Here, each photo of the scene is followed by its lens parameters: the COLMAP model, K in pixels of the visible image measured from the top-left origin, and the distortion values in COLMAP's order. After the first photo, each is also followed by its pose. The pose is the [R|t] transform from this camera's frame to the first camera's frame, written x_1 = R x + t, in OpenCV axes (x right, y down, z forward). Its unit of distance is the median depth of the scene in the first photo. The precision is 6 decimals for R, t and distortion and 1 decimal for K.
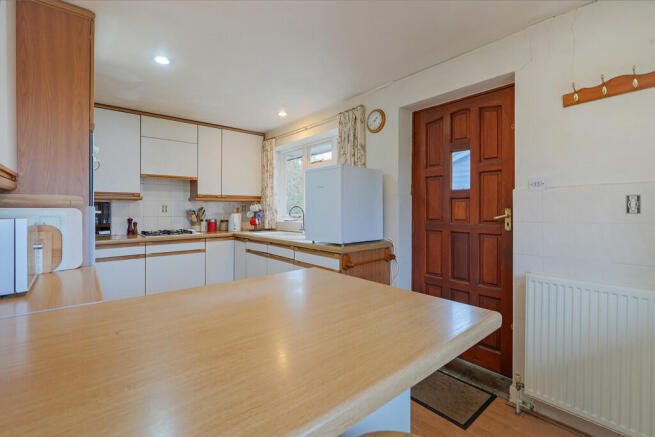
lens RADIAL K [[300.3, 0, 328.1], [0, 300.3, 209.2], [0, 0, 1]] dist [0.000407, -0.000136]
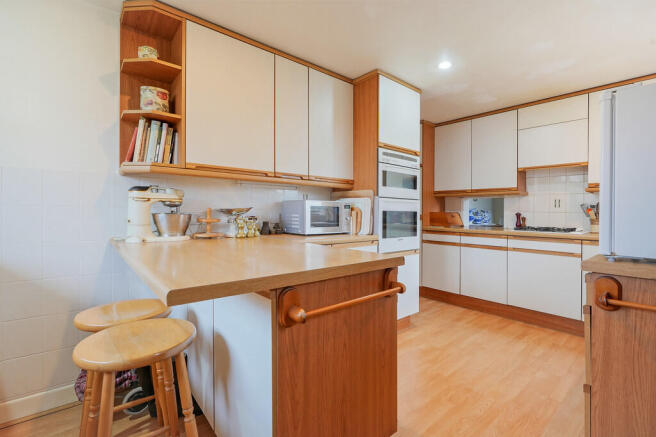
lens RADIAL K [[300.8, 0, 328.6], [0, 300.8, 209.2], [0, 0, 1]] dist [0.000407, -0.000136]
pose [[0.001482, -0.003551, -0.999993, 0.358832], [-0.014088, 0.999894, -0.003571, 0.030519], [0.999900, 0.014094, 0.001432, 0.357130]]
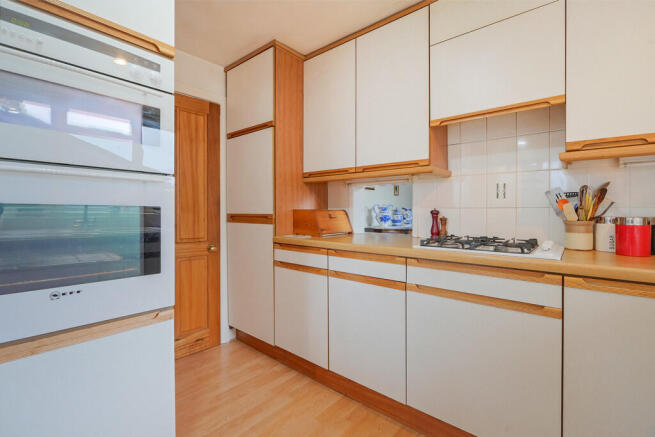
lens RADIAL K [[300.3, 0, 328.1], [0, 300.3, 209.2], [0, 0, 1]] dist [0.000407, -0.000136]
pose [[0.154071, -0.002821, -0.988056, -0.144835], [-0.008719, 0.999953, -0.004214, 0.033545], [0.988021, 0.009264, 0.154039, 0.722969]]
